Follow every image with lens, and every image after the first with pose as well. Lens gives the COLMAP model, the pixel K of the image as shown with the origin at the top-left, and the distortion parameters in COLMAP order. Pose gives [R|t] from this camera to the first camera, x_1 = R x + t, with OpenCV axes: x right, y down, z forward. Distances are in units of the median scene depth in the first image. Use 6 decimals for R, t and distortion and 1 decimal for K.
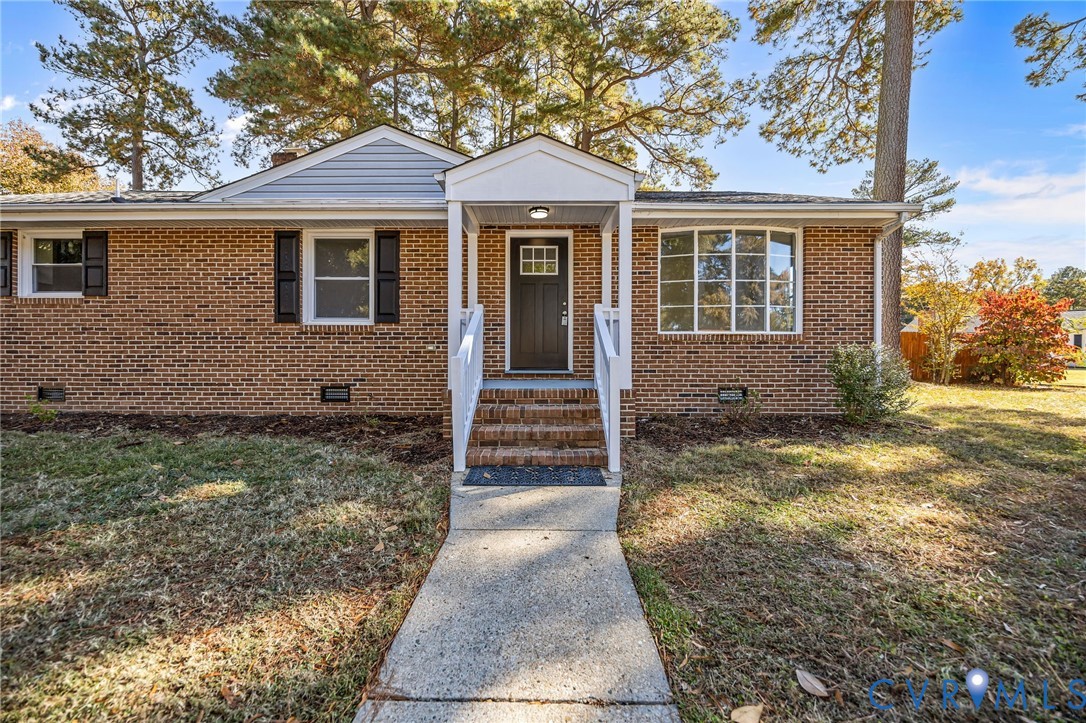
lens RADIAL K [[411.0, 0, 537.1], [0, 411.0, 357.7], [0, 0, 1]] dist [-0.001985, -0.000086]
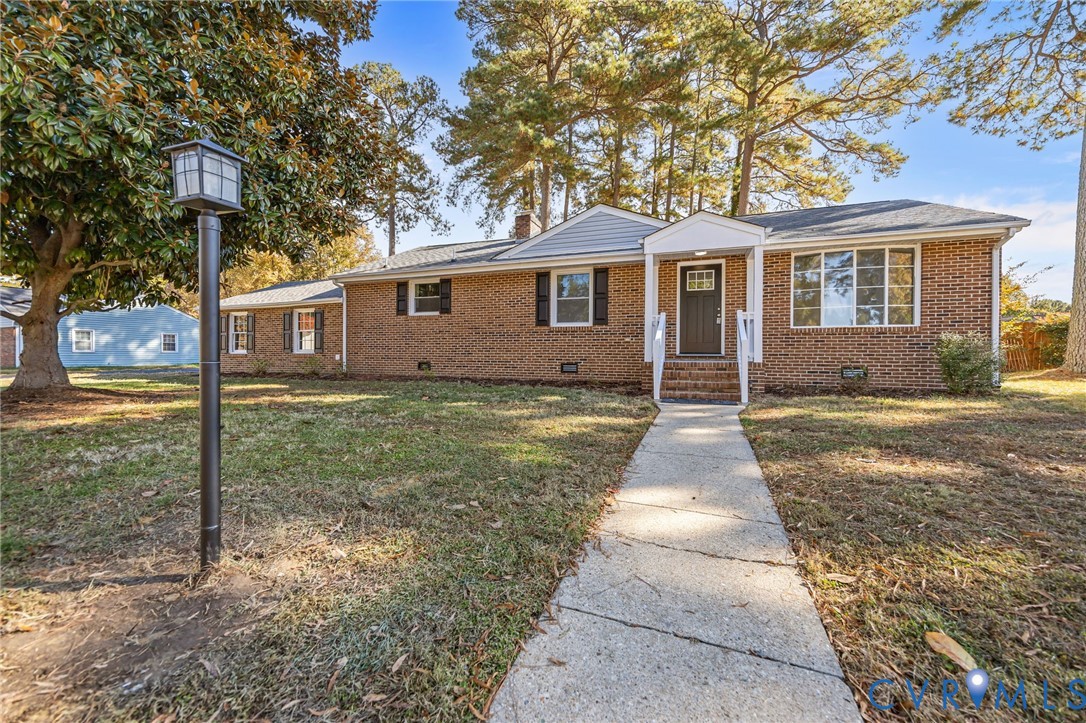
lens RADIAL K [[426.6, 0, 540.5], [0, 426.6, 361.0], [0, 0, 1]] dist [0.002690, -0.000027]
pose [[0.940266, 0.007859, -0.340350, -0.005652], [-0.008573, 0.999963, -0.000595, 0.028255], [0.340333, 0.003478, 0.940299, -0.303862]]
